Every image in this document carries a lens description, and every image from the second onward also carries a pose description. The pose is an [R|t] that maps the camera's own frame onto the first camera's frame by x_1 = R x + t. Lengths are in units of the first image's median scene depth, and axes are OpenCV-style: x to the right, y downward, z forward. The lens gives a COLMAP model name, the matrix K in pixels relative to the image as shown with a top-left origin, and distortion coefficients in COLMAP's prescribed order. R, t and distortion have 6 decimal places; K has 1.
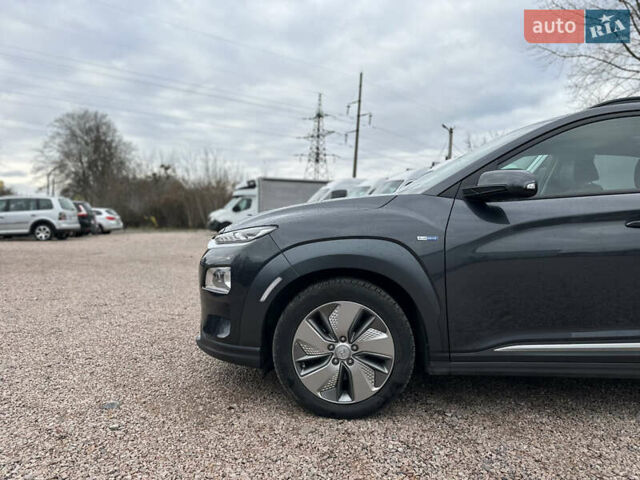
lens RADIAL K [[451.2, 0, 316.5], [0, 451.2, 249.0], [0, 0, 1]] dist [0.008217, -0.006303]
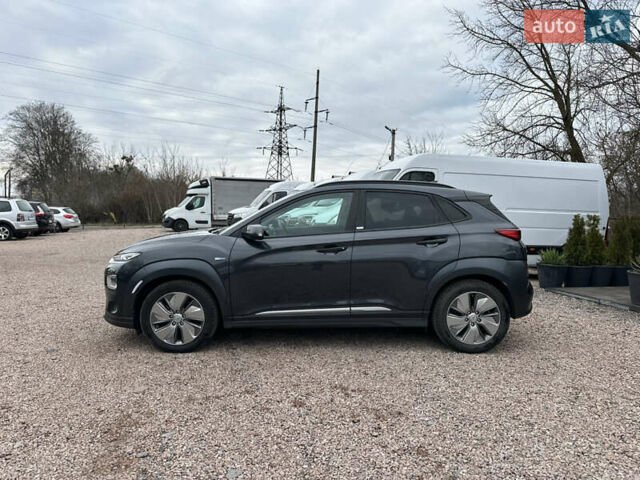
lens RADIAL K [[451.2, 0, 316.5], [0, 451.2, 249.0], [0, 0, 1]] dist [0.008217, -0.006303]
pose [[0.997690, -0.012061, 0.066850, 0.520391], [0.010601, 0.999698, 0.022149, -0.102573], [-0.067097, -0.021390, 0.997517, -0.941410]]
